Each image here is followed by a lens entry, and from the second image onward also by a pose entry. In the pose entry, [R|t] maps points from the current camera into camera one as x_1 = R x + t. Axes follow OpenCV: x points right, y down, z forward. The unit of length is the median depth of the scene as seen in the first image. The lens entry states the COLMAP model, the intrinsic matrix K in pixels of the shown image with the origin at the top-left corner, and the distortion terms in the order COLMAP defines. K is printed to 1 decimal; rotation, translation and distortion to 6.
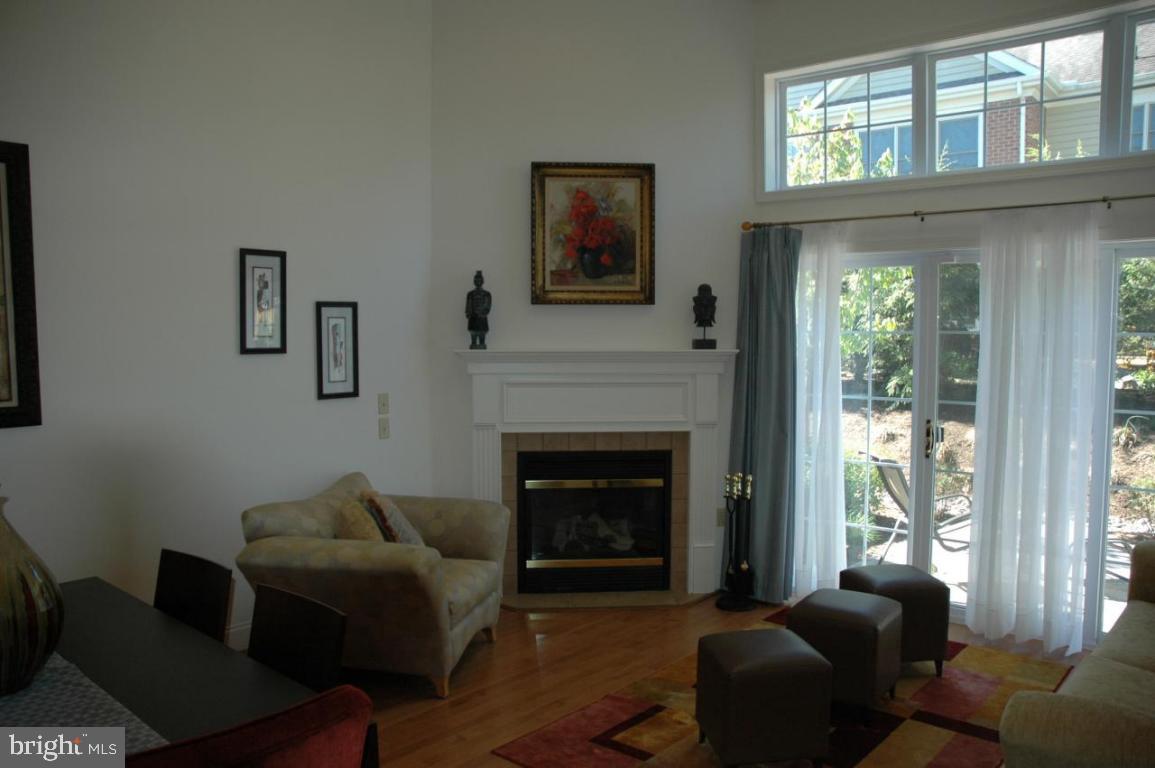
lens RADIAL K [[901.2, 0, 577.5], [0, 901.2, 384.0], [0, 0, 1]] dist [-0.135581, 0.002035]
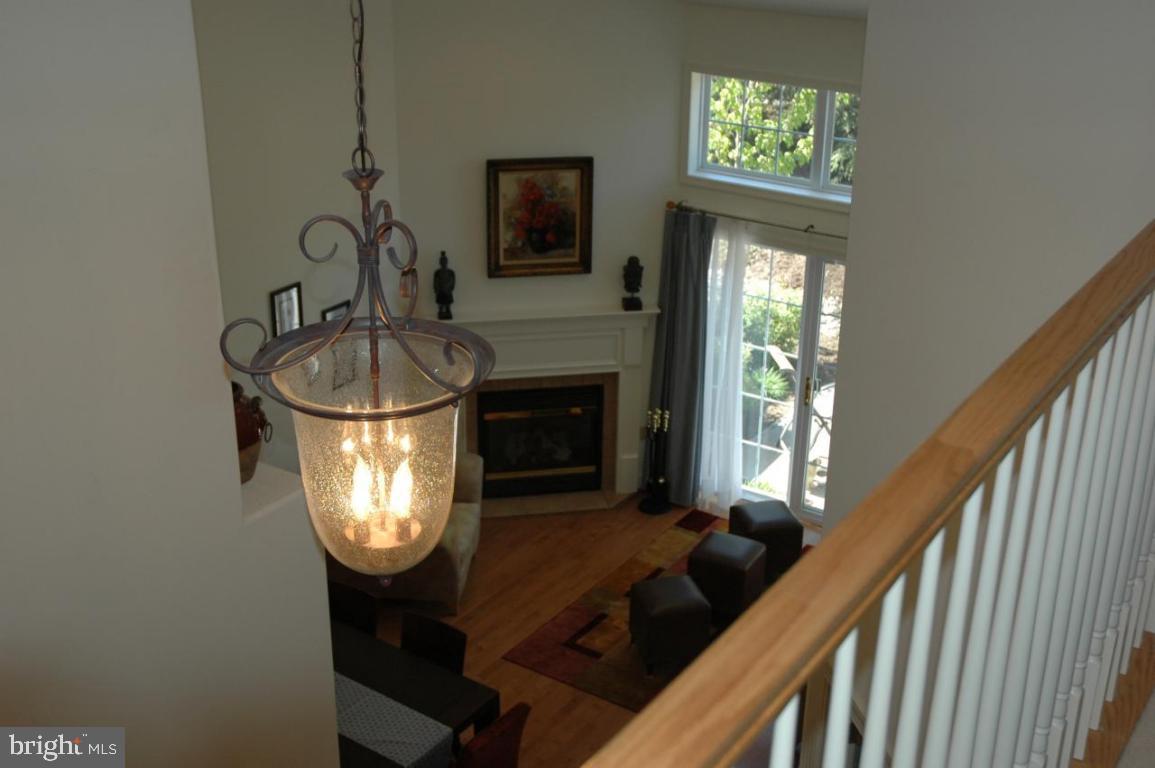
lens RADIAL K [[1402.1, 0, 577.5], [0, 1402.1, 384.0], [0, 0, 1]] dist [0.002212, 0.002775]
pose [[0.992812, -0.035143, 0.114411, -0.150665], [-0.005207, 0.942332, 0.334639, -0.575243], [-0.119574, -0.332829, 0.935375, -0.785528]]
